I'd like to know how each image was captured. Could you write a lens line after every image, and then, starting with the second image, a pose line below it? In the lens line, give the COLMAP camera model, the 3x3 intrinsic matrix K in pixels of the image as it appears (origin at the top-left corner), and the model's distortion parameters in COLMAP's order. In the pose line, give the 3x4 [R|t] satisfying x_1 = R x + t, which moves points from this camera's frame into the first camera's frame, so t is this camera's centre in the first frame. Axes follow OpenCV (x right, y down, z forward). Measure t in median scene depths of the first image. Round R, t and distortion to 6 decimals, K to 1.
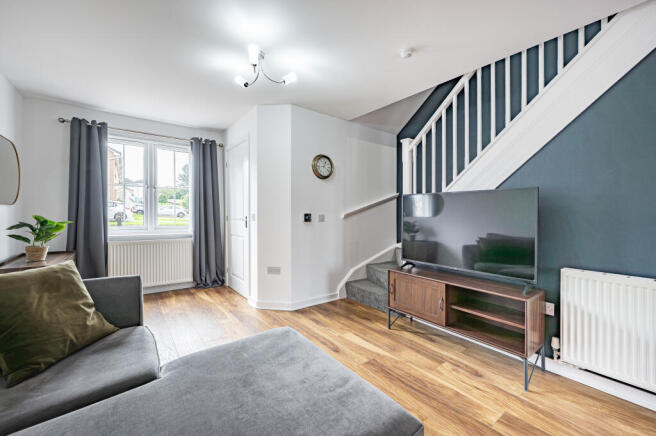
lens RADIAL K [[270.2, 0, 332.1], [0, 270.2, 215.2], [0, 0, 1]] dist [0.002196, -0.000569]
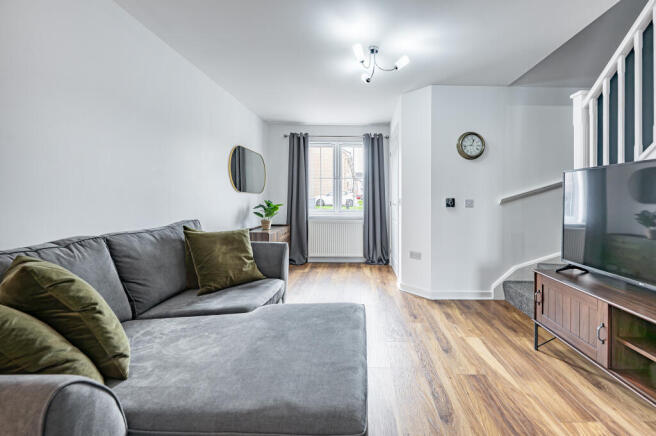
lens RADIAL K [[270.2, 0, 359.2], [0, 270.2, 201.4], [0, 0, 1]] dist [0.002196, -0.000569]
pose [[0.793024, 0.001859, -0.609187, 0.234228], [-0.003874, 0.999991, -0.001991, 0.007740], [0.609178, 0.003938, 0.793024, 0.081228]]
